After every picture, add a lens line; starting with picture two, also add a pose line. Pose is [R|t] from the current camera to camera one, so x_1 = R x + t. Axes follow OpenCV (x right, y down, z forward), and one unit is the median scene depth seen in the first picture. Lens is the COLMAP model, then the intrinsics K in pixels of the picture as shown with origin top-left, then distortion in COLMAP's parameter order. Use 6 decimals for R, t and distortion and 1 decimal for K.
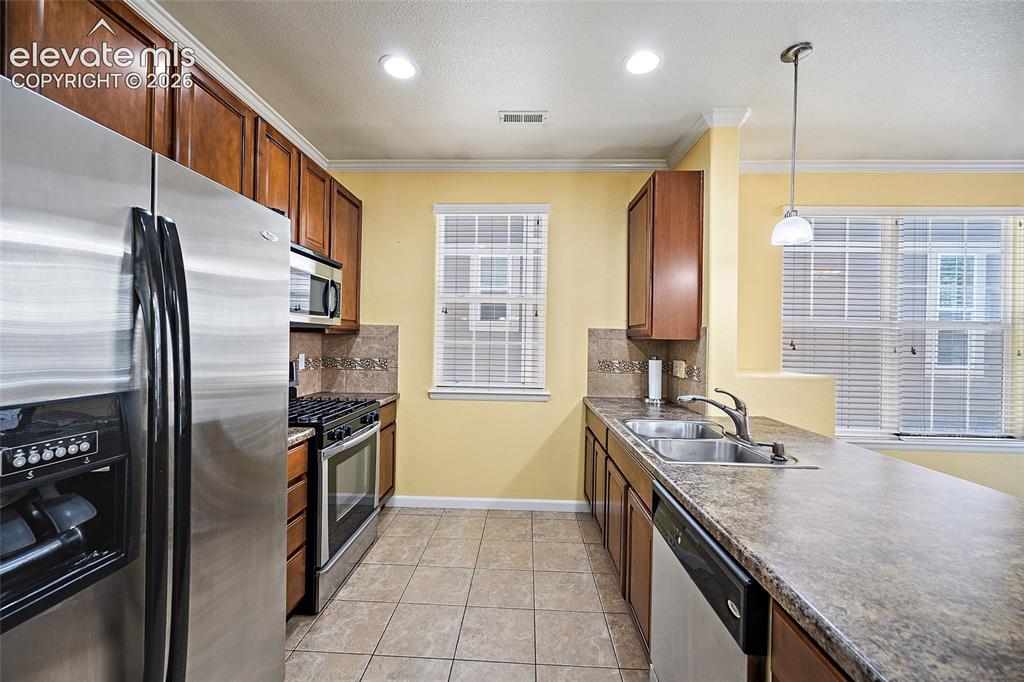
lens RADIAL K [[408.5, 0, 503.6], [0, 408.5, 342.1], [0, 0, 1]] dist [0.000989, -0.001127]
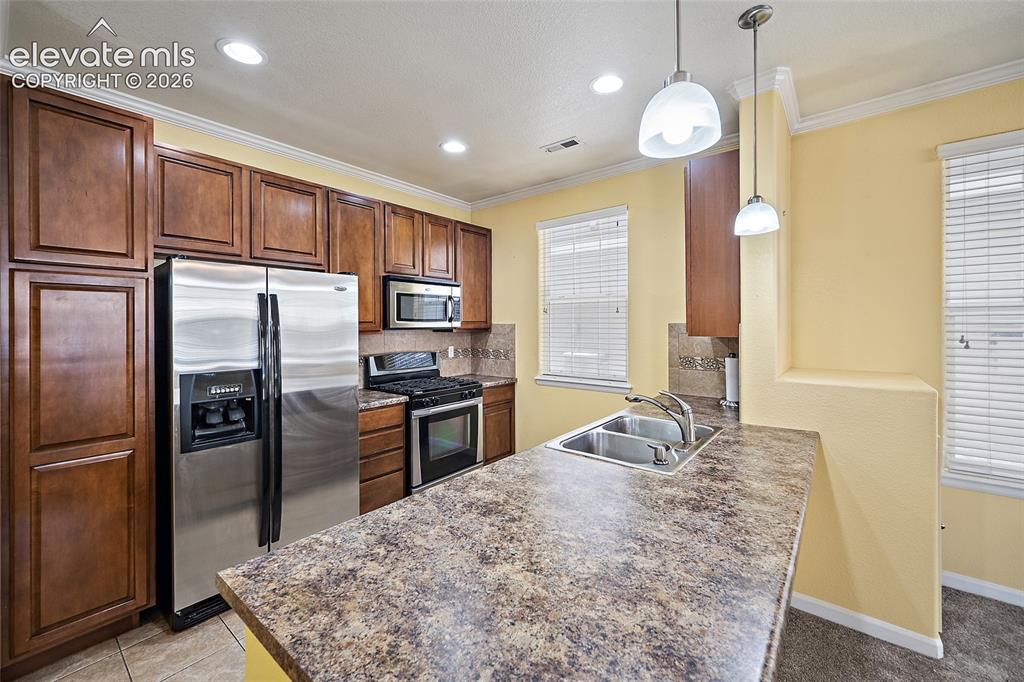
lens RADIAL K [[408.5, 0, 510.7], [0, 408.5, 329.3], [0, 0, 1]] dist [0.000989, -0.001127]
pose [[0.805607, -0.012907, -0.592309, 0.485658], [0.016160, 0.999869, 0.000191, -0.025641], [0.592230, -0.009725, 0.805711, -0.018846]]
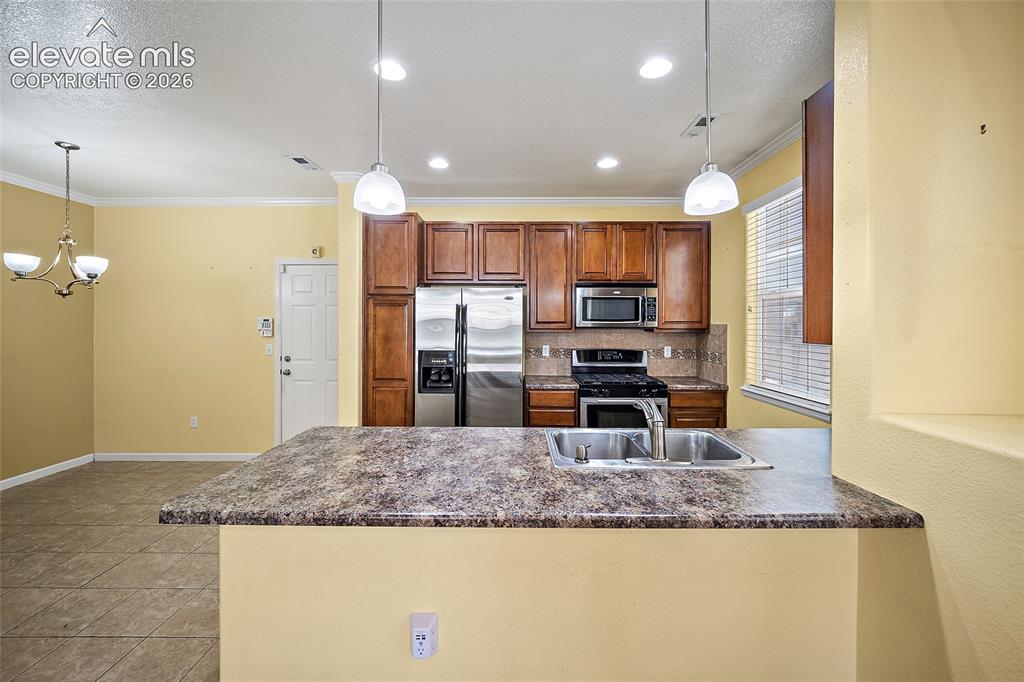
lens RADIAL K [[408.5, 0, 515.0], [0, 408.5, 321.4], [0, 0, 1]] dist [0.000989, -0.001127]
pose [[0.041175, -0.021202, -0.998927, 0.848762], [-0.005061, 0.999758, -0.021428, -0.022947], [0.999139, 0.005938, 0.041058, 0.390563]]
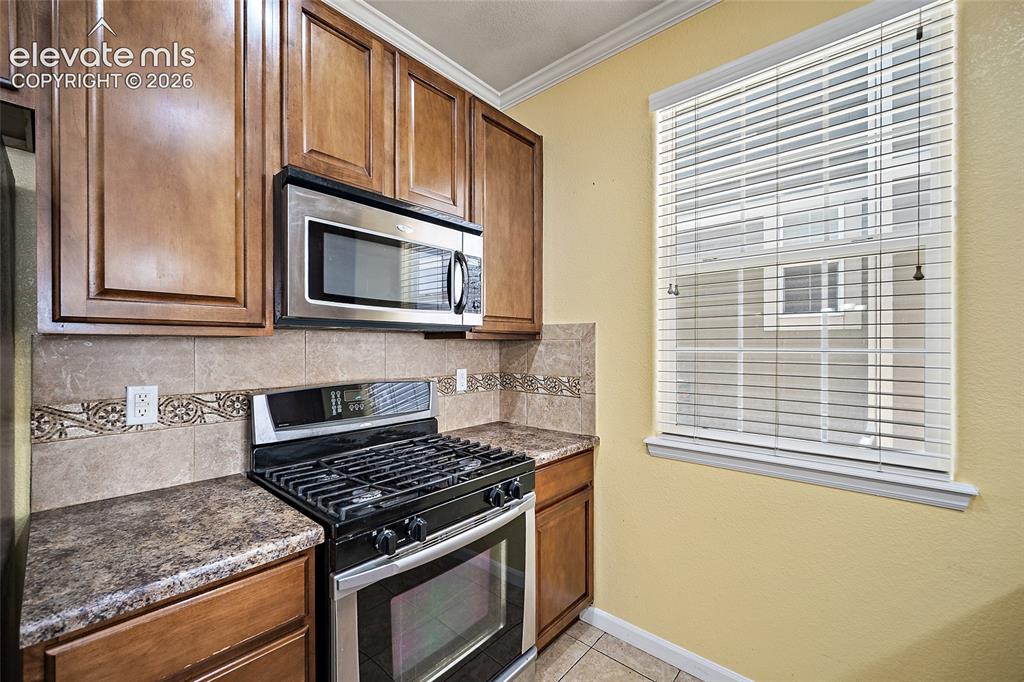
lens RADIAL K [[408.5, 0, 506.1], [0, 408.5, 348.1], [0, 0, 1]] dist [0.000989, -0.001127]
pose [[0.778275, -0.013825, -0.627771, 0.015921], [0.012632, 0.999900, -0.006359, -0.002029], [0.627796, -0.002982, 0.778372, 0.464260]]
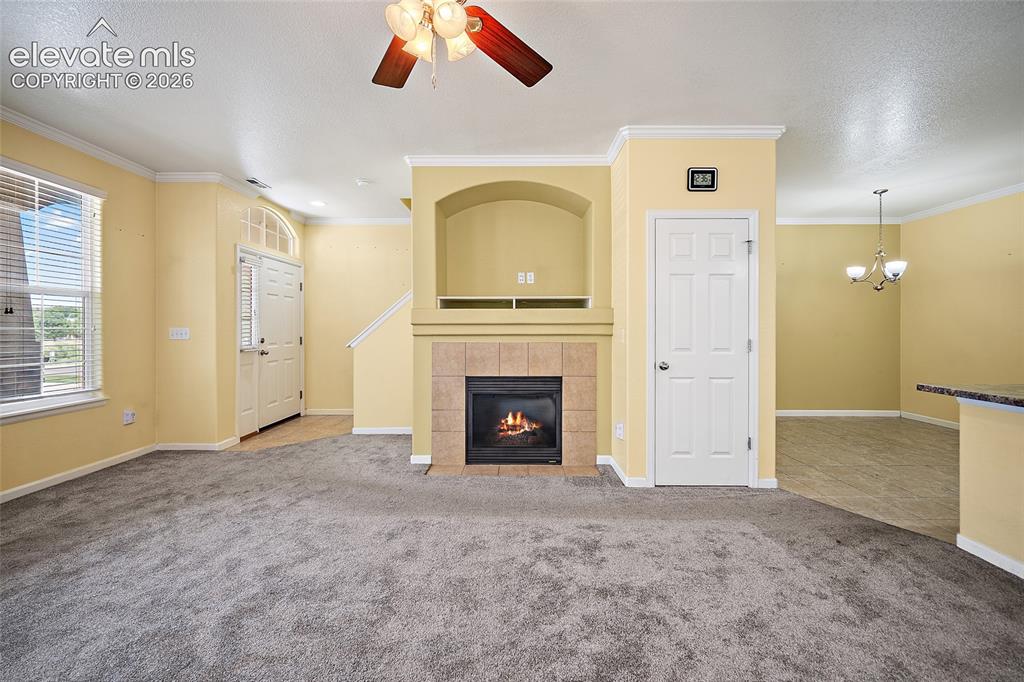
lens RADIAL K [[408.5, 0, 512.1], [0, 408.5, 329.3], [0, 0, 1]] dist [0.000989, -0.001127]
pose [[-0.999107, -0.020262, -0.037081, 1.202479], [-0.020512, 0.999769, 0.006378, 0.056814], [0.036943, 0.007132, -0.999292, 0.775813]]
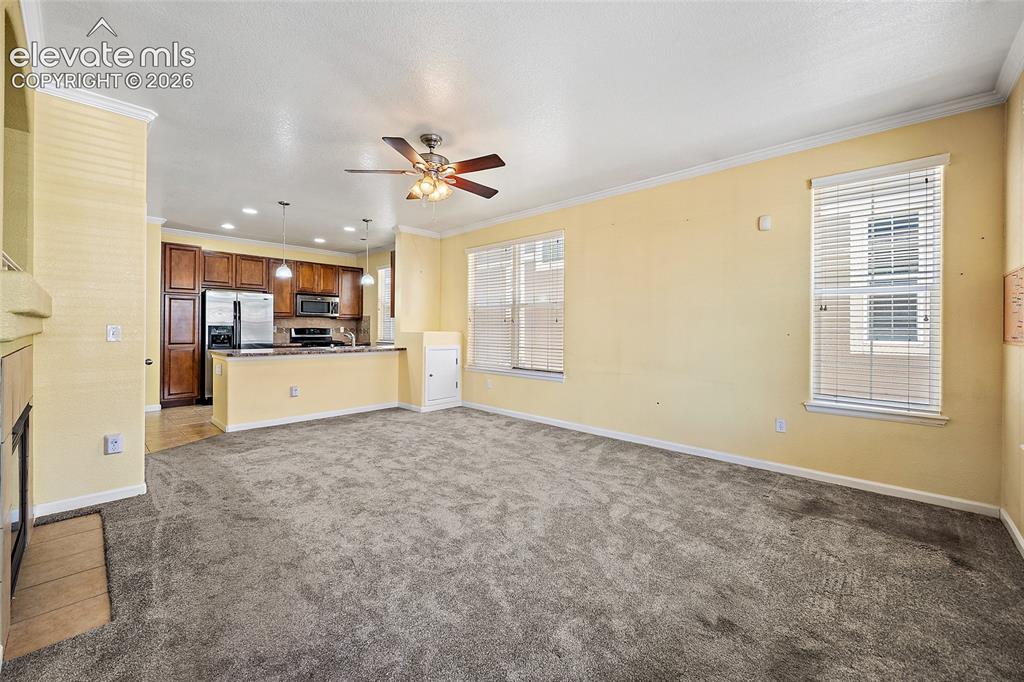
lens RADIAL K [[408.5, 0, 508.2], [0, 408.5, 331.2], [0, 0, 1]] dist [0.000989, -0.001127]
pose [[0.753636, -0.008495, -0.657237, 2.108396], [0.004875, 0.999961, -0.007335, 0.081120], [0.657274, 0.002324, 0.753648, -0.354384]]
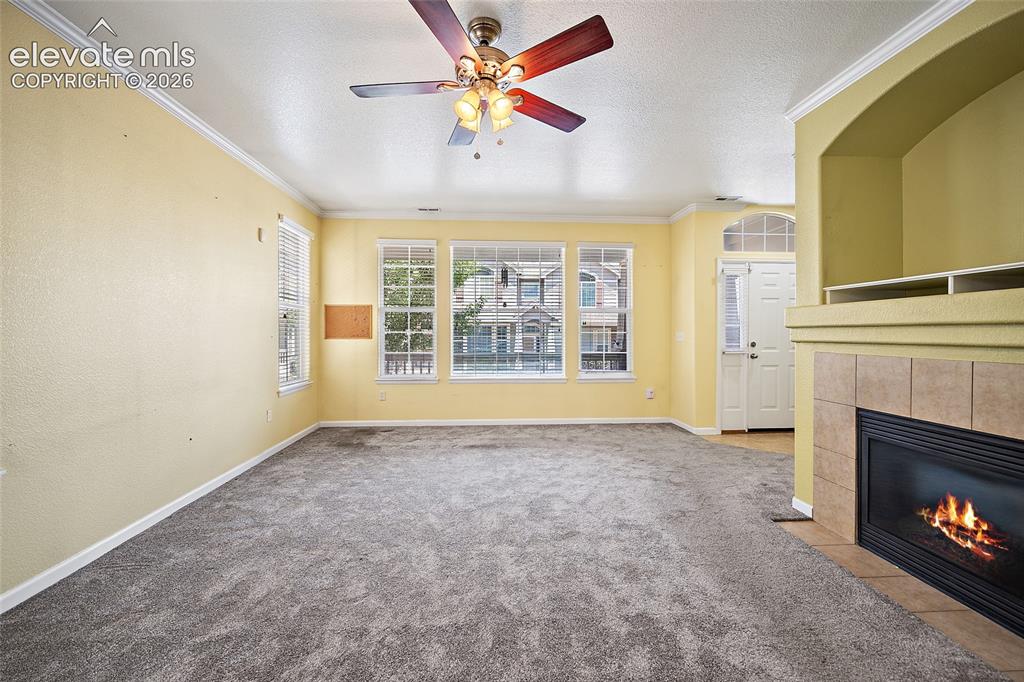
lens RADIAL K [[408.5, 0, 508.1], [0, 408.5, 338.1], [0, 0, 1]] dist [0.000989, -0.001127]
pose [[-0.106959, -0.033898, 0.993685, 0.624715], [0.002126, 0.999409, 0.034322, 0.047180], [-0.994261, 0.005783, -0.106824, 0.330172]]
